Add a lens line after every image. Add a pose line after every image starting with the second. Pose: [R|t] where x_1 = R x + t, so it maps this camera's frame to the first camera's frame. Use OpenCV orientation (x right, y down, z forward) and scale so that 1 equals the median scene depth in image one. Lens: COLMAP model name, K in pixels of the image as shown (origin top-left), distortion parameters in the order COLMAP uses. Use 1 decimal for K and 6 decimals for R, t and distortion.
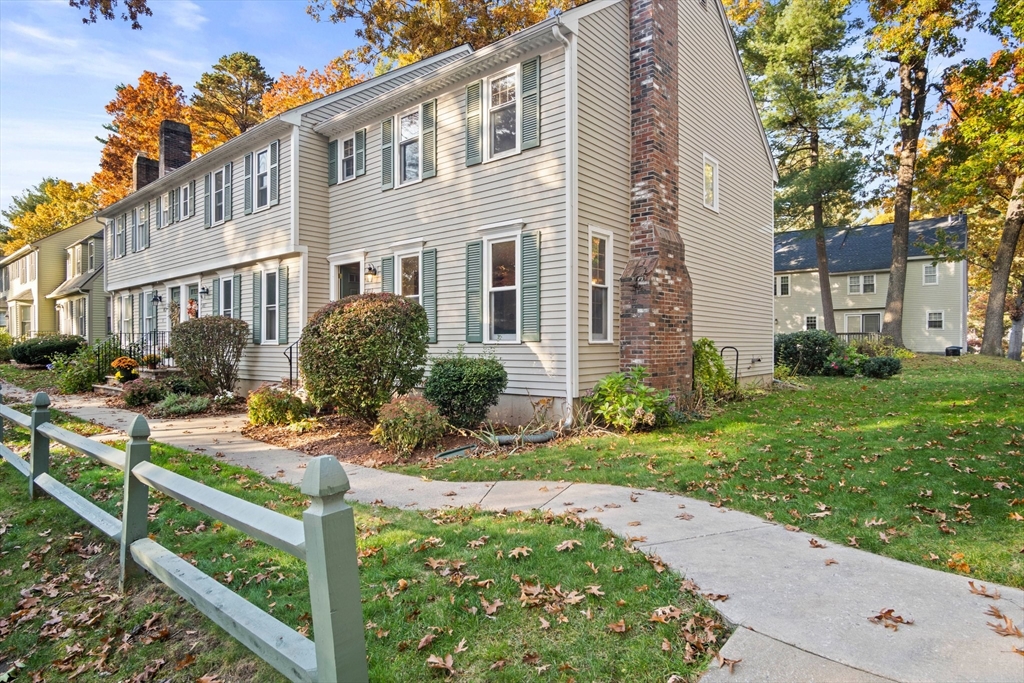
lens RADIAL K [[559.8, 0, 511.8], [0, 559.8, 341.8], [0, 0, 1]] dist [-0.018922, -0.000338]
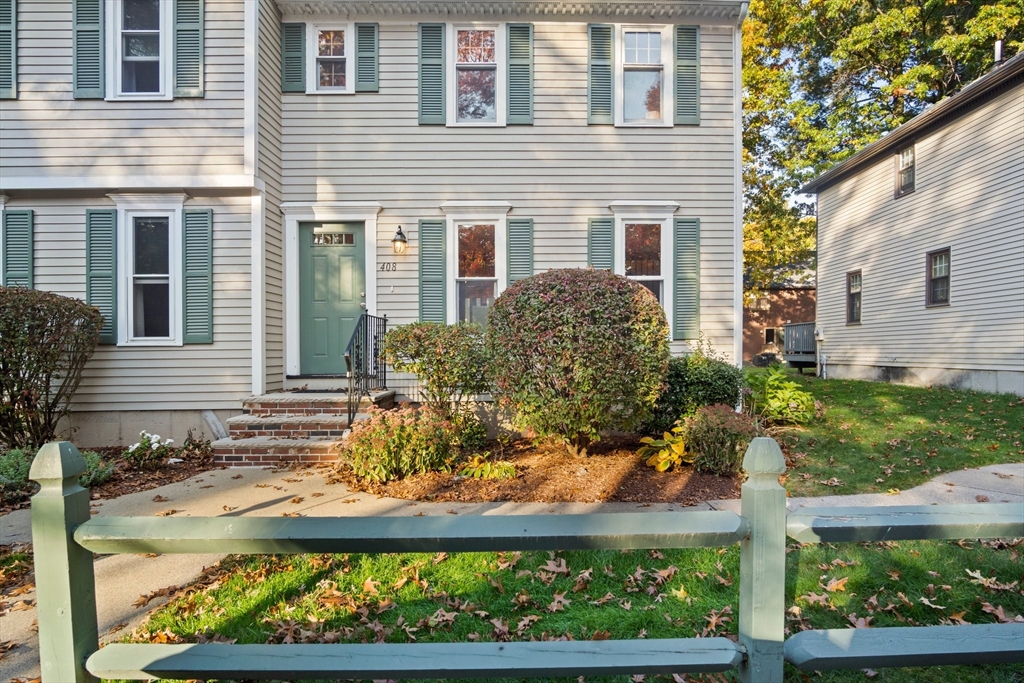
lens RADIAL K [[510.7, 0, 516.0], [0, 510.7, 348.4], [0, 0, 1]] dist [-0.021756, -0.000723]
pose [[0.767236, 0.001672, 0.641362, -0.507098], [-0.002556, 0.999997, 0.000450, 0.007822], [-0.641359, -0.001984, 0.767238, 0.407482]]
